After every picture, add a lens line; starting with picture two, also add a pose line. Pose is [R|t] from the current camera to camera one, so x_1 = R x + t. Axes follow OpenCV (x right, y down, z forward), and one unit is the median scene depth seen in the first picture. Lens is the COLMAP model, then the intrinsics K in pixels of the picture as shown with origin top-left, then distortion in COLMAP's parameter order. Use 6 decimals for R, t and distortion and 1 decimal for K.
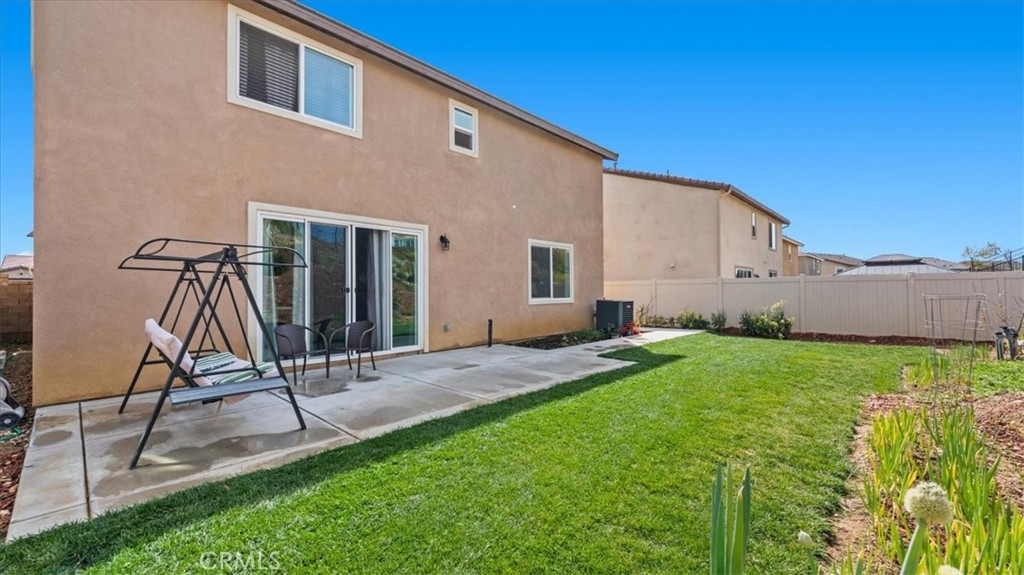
lens RADIAL K [[416.9, 0, 508.8], [0, 416.9, 280.8], [0, 0, 1]] dist [0.000704, -0.000416]
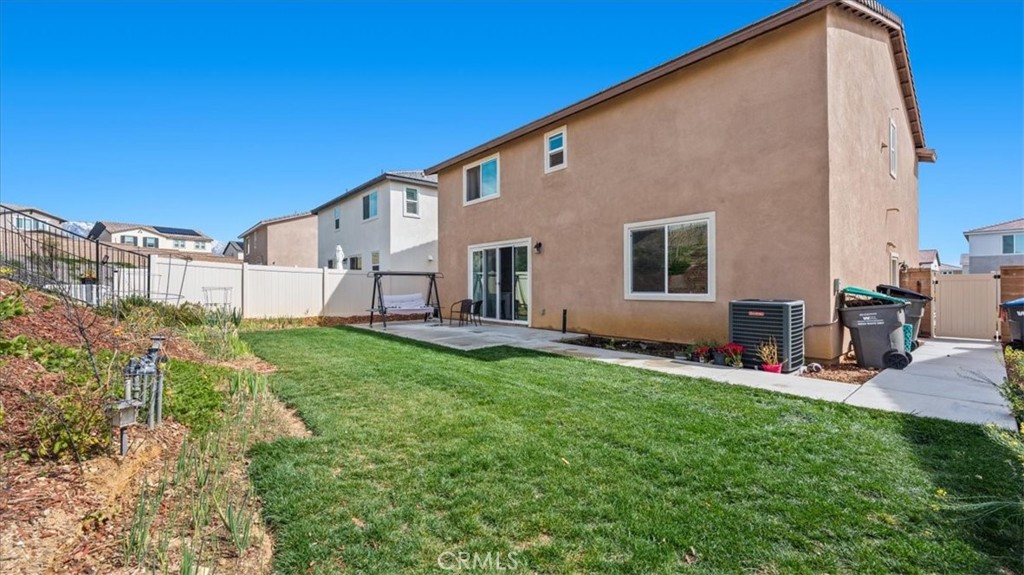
lens RADIAL K [[416.9, 0, 508.8], [0, 416.9, 280.8], [0, 0, 1]] dist [0.000704, -0.000416]
pose [[-0.128912, -0.011113, -0.991594, 1.019422], [0.020400, 0.999696, -0.013856, 0.026649], [0.991446, -0.022015, -0.128646, 0.933950]]
